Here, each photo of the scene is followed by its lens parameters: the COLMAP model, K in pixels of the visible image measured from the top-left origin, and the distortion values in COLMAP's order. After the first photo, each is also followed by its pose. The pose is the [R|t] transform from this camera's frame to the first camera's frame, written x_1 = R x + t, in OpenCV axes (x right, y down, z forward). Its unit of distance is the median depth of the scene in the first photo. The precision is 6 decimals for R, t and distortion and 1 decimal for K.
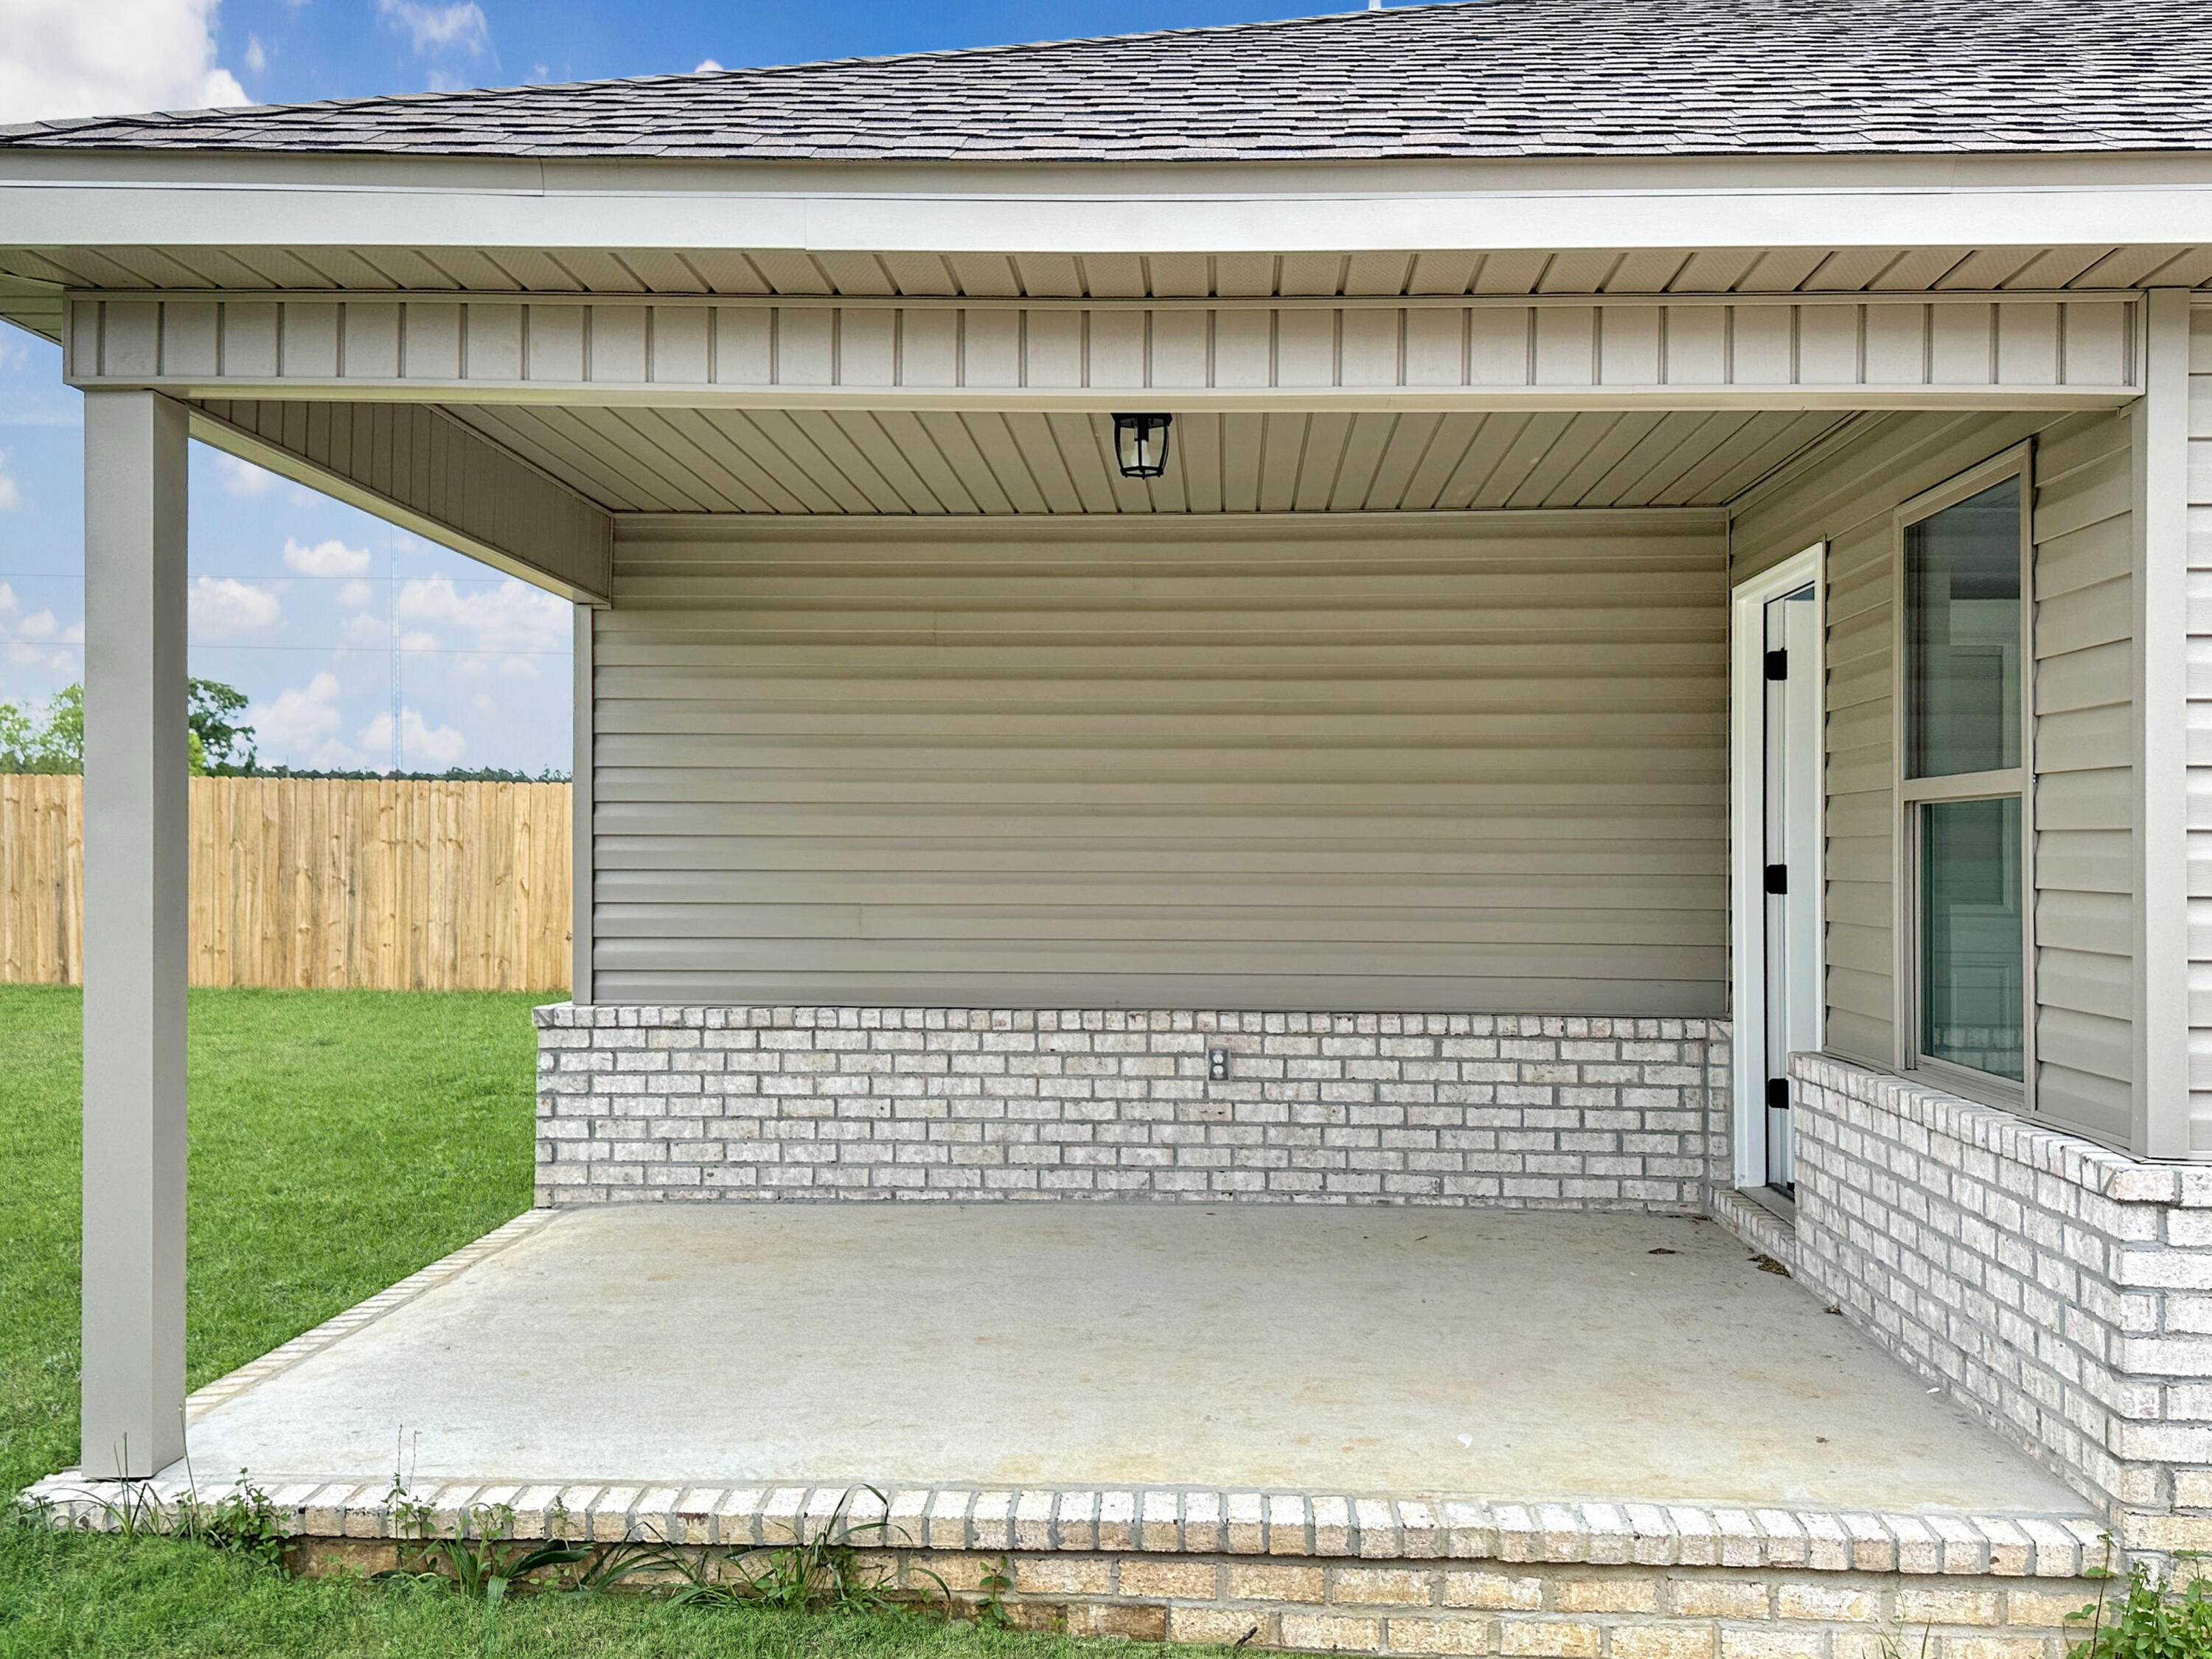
lens RADIAL K [[1975.3, 0, 1106.0], [0, 1975.3, 829.5], [0, 0, 1]] dist [0.084457, -0.002307]
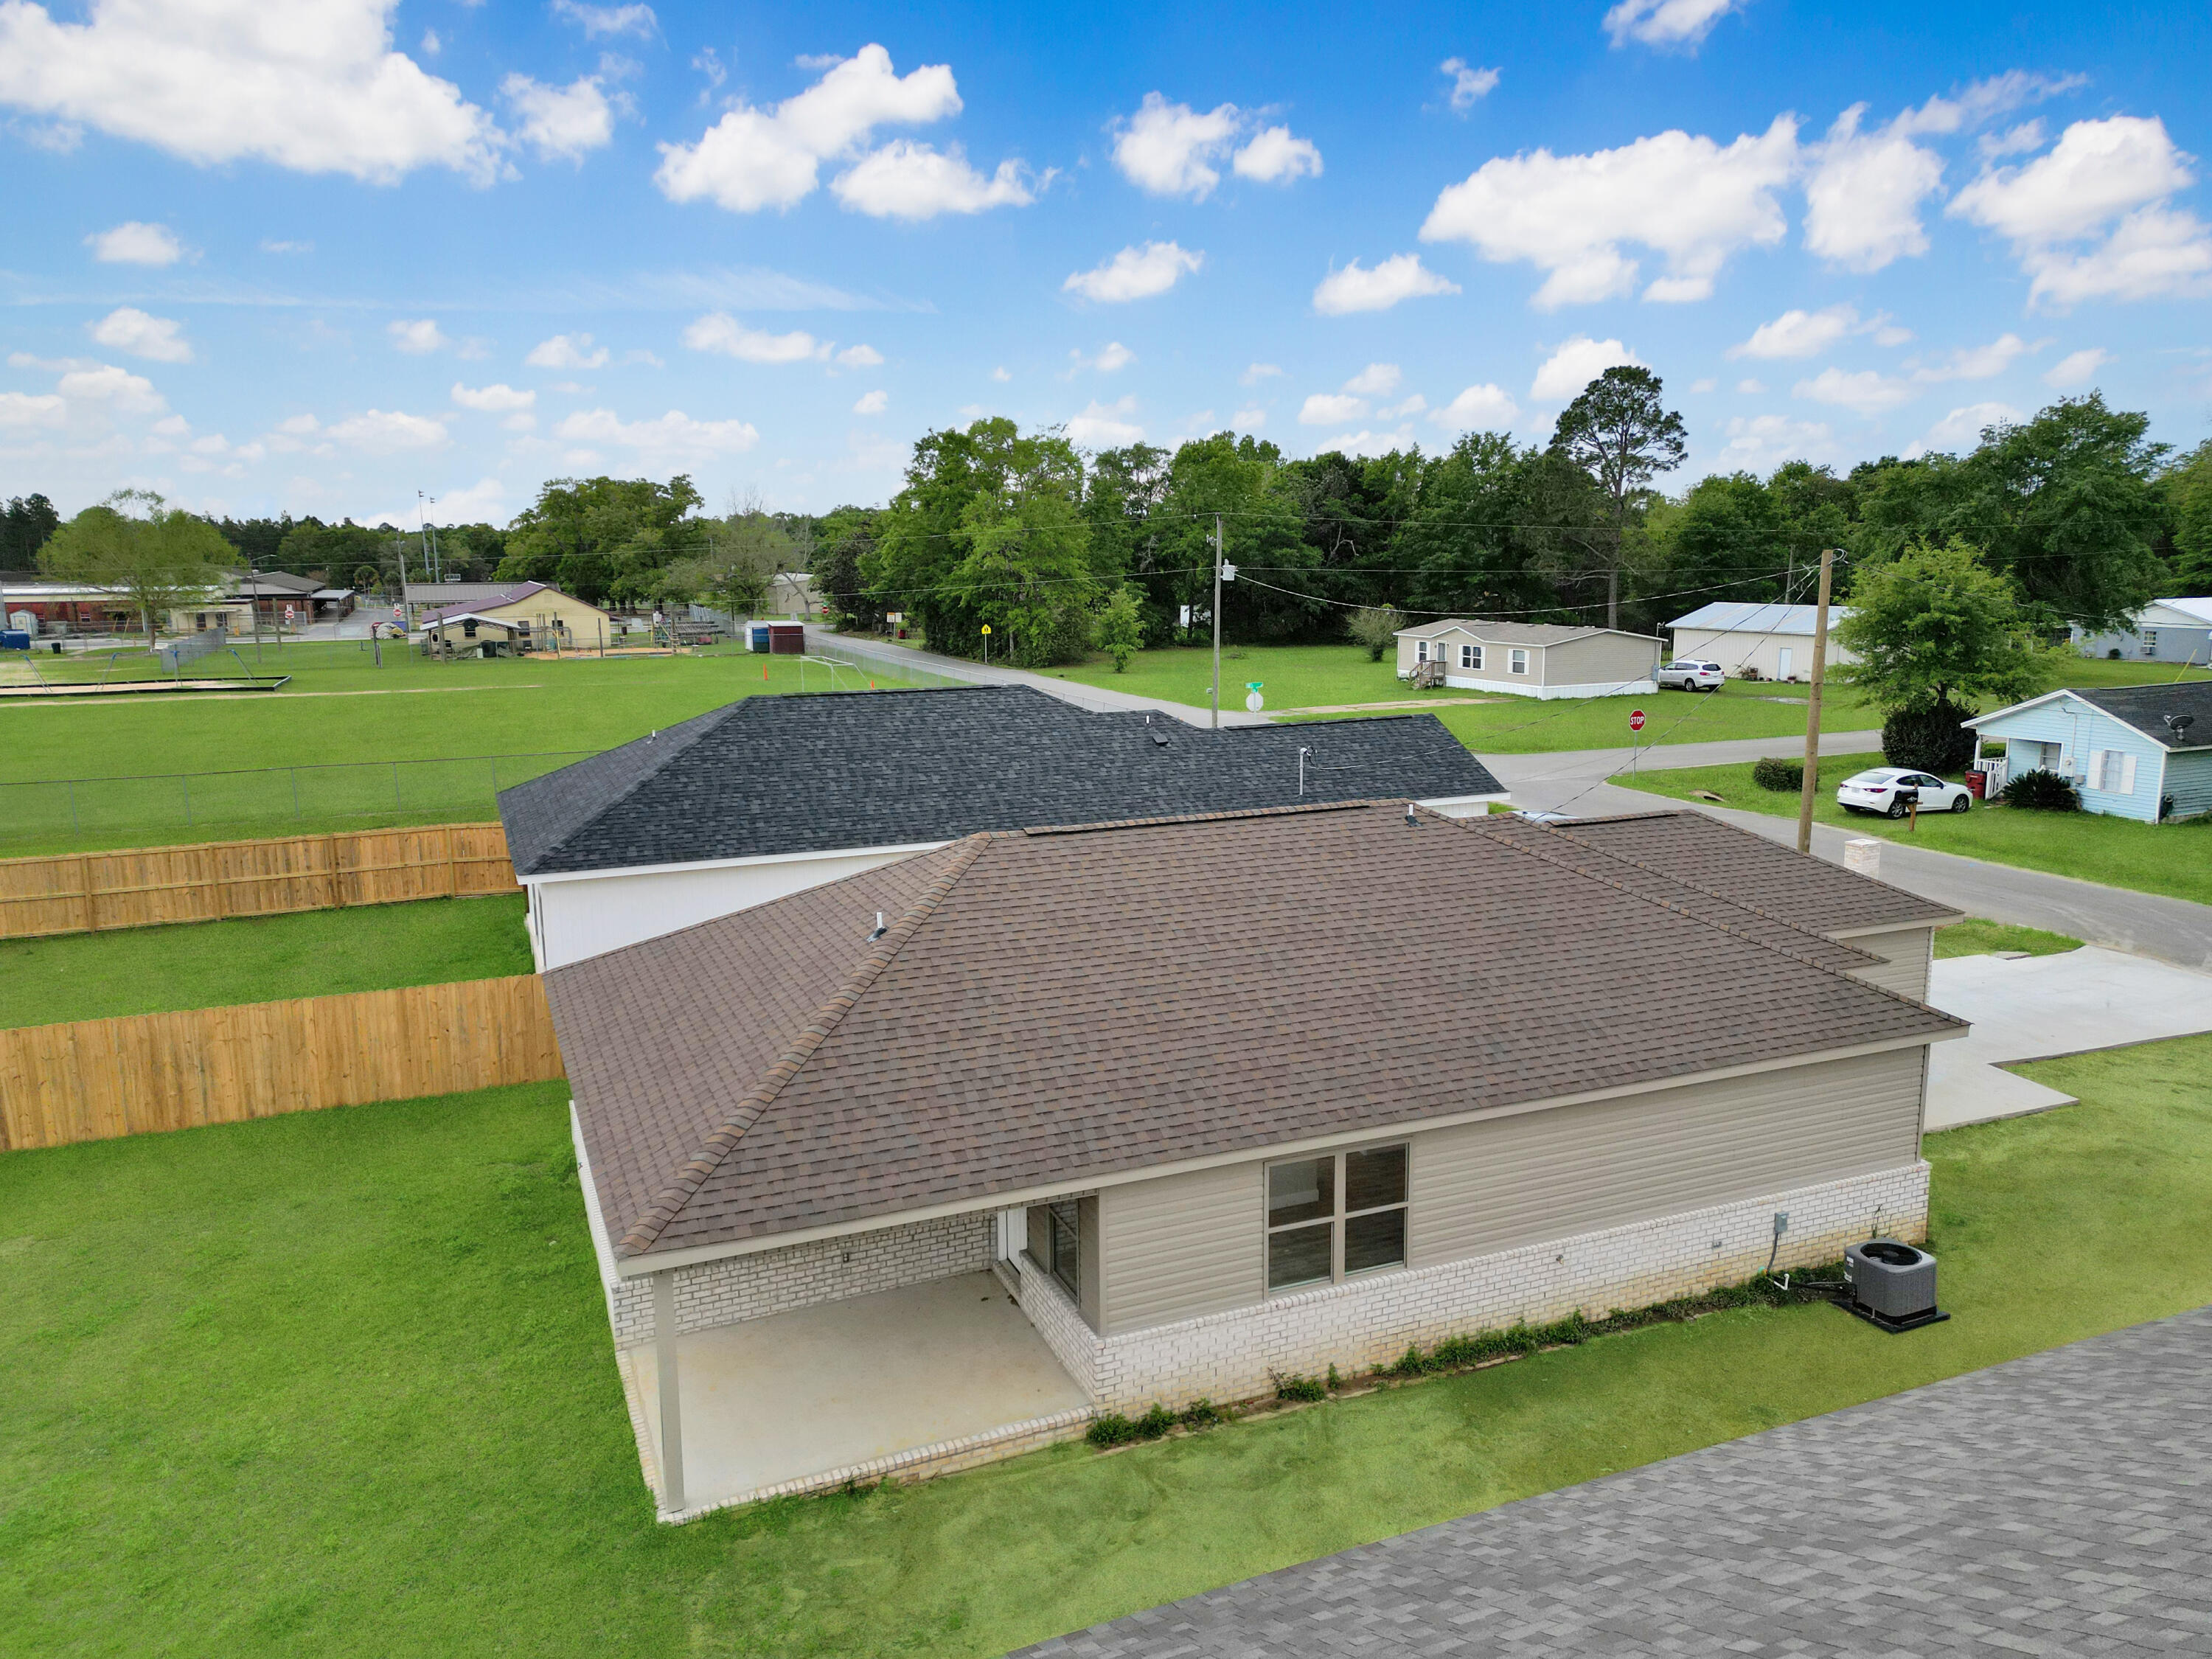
lens RADIAL K [[1558.7, 0, 1106.0], [0, 1558.7, 829.5], [0, 0, 1]] dist [0.046926, 0.001632]
pose [[0.894971, -0.092797, 0.436366, -0.255922], [0.005567, 0.980374, 0.197068, -0.445896], [-0.446089, -0.173941, 0.877923, -0.534781]]
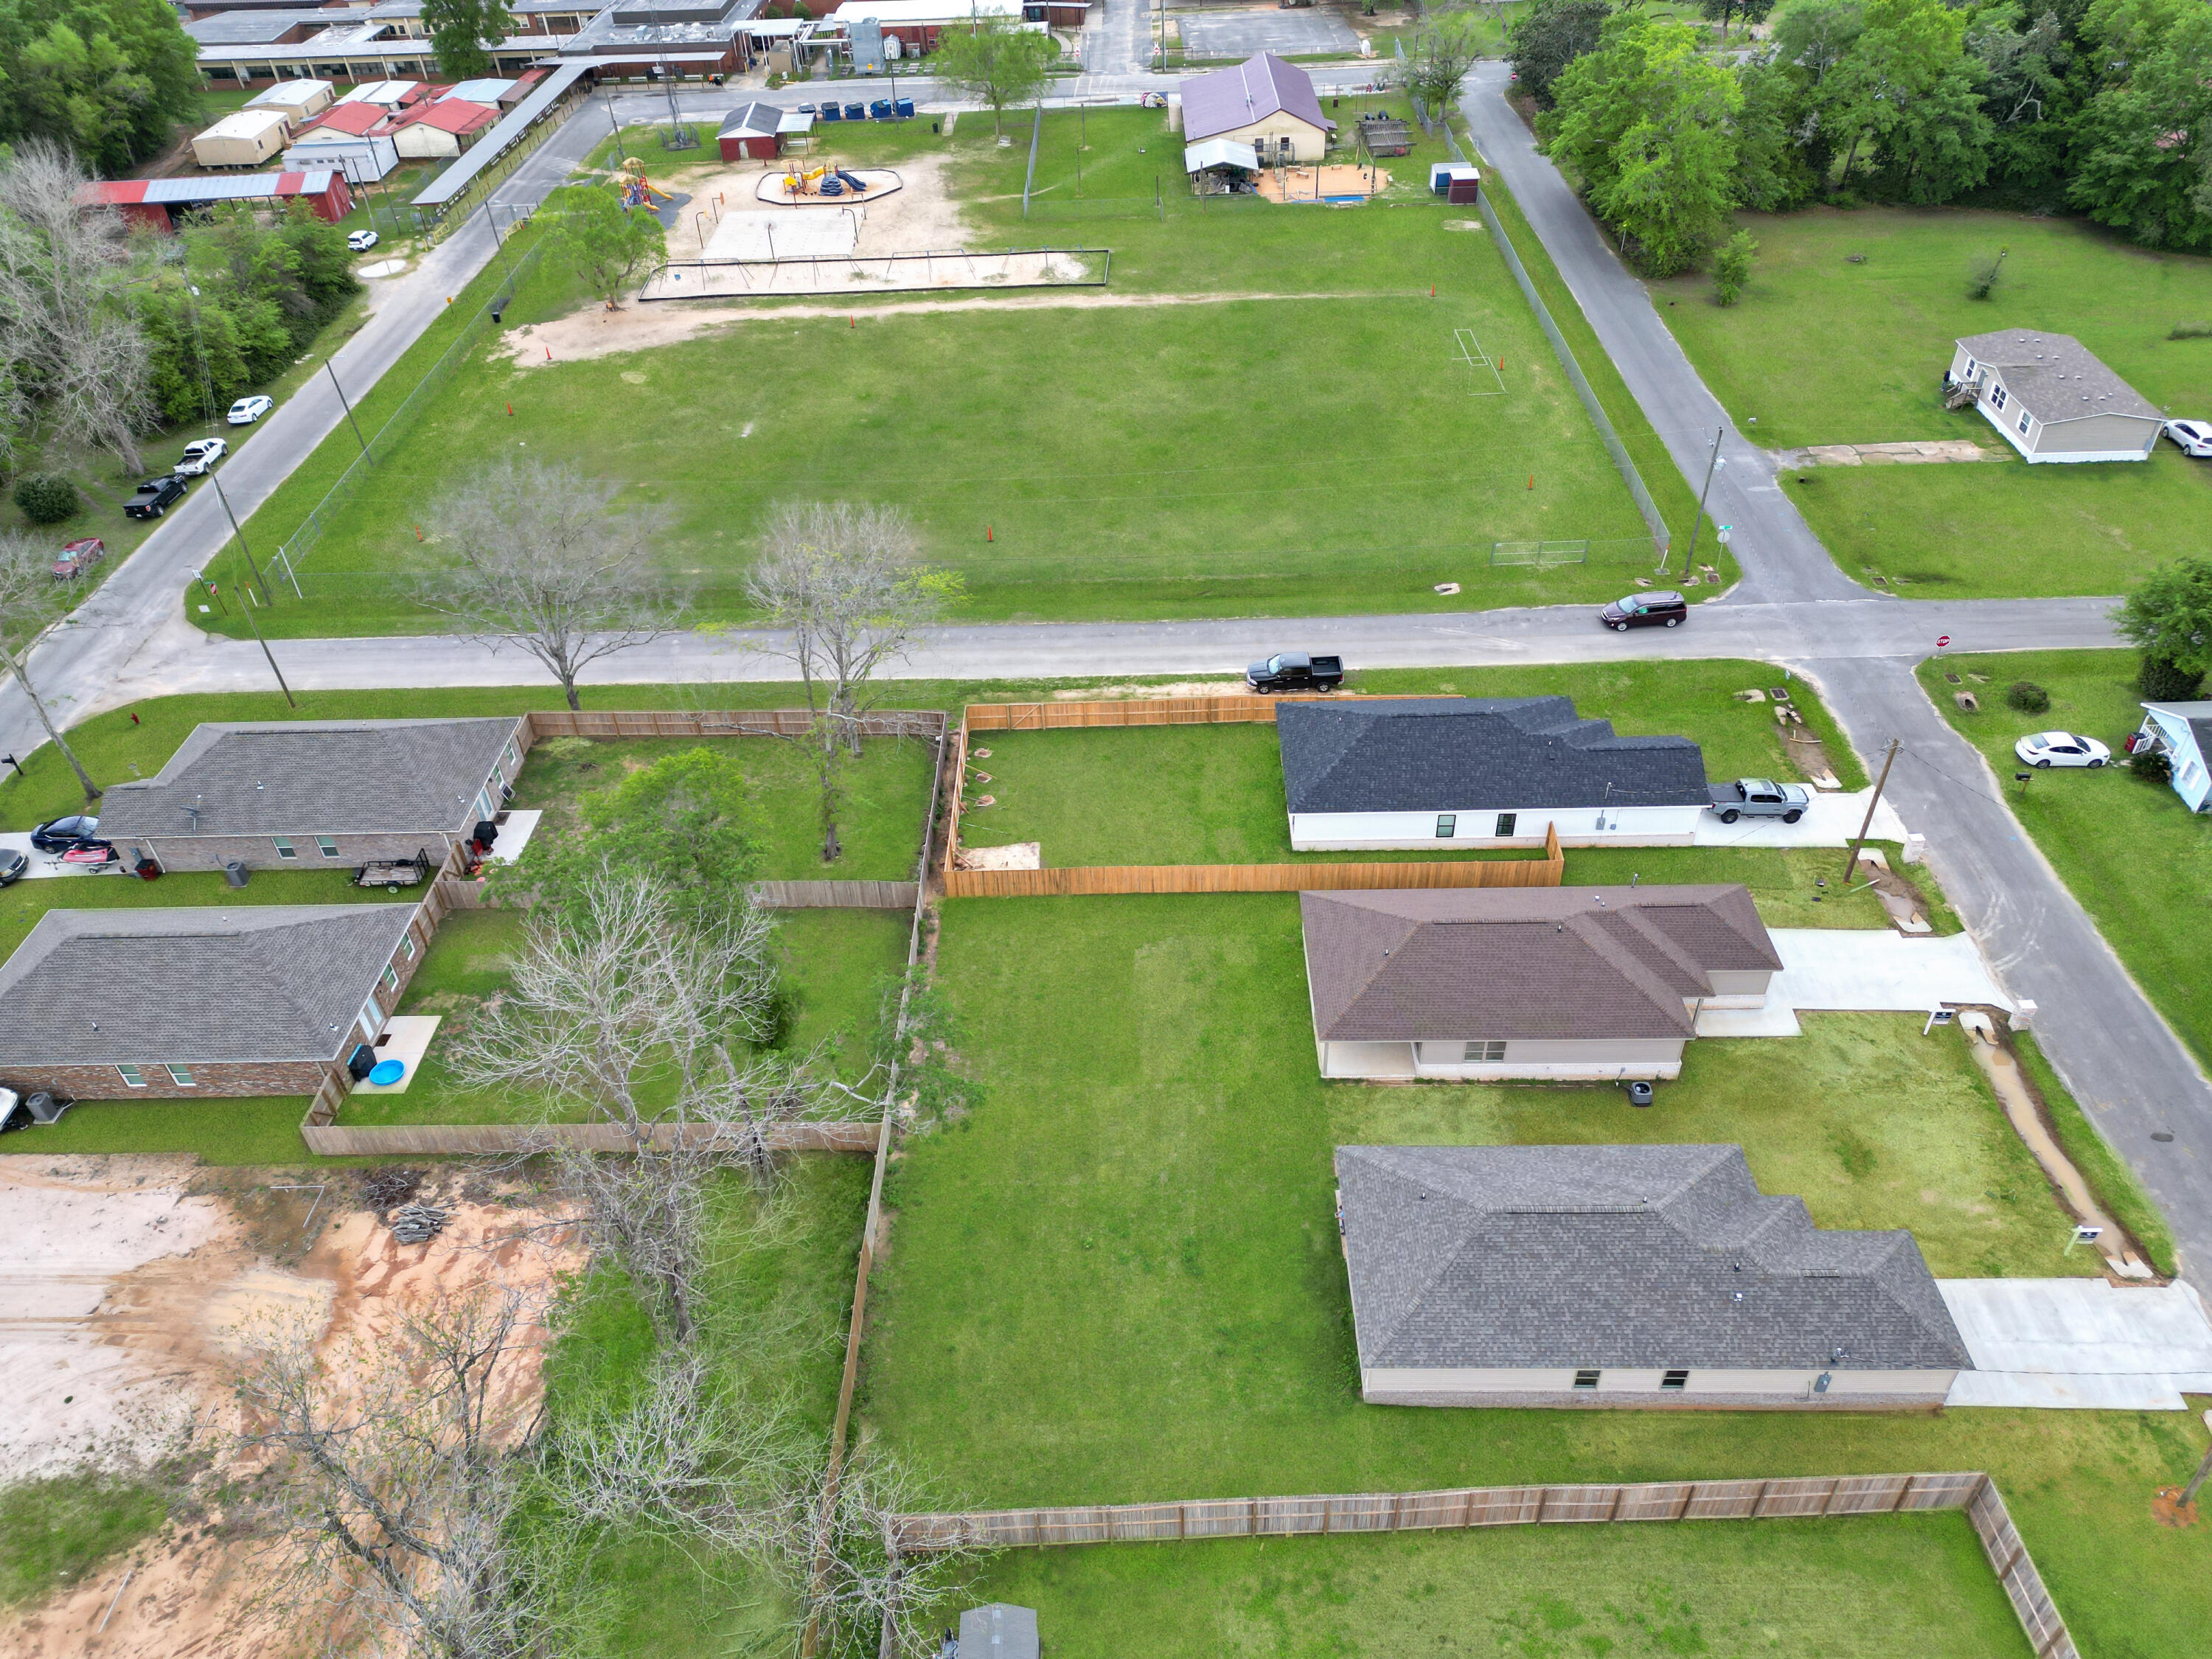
lens RADIAL K [[1558.7, 0, 1106.0], [0, 1558.7, 829.5], [0, 0, 1]] dist [0.046926, 0.001632]
pose [[0.998195, -0.057210, 0.018279, -0.875134], [0.032356, 0.768663, 0.638835, -3.810181], [-0.050599, -0.637091, 0.769126, -3.027242]]
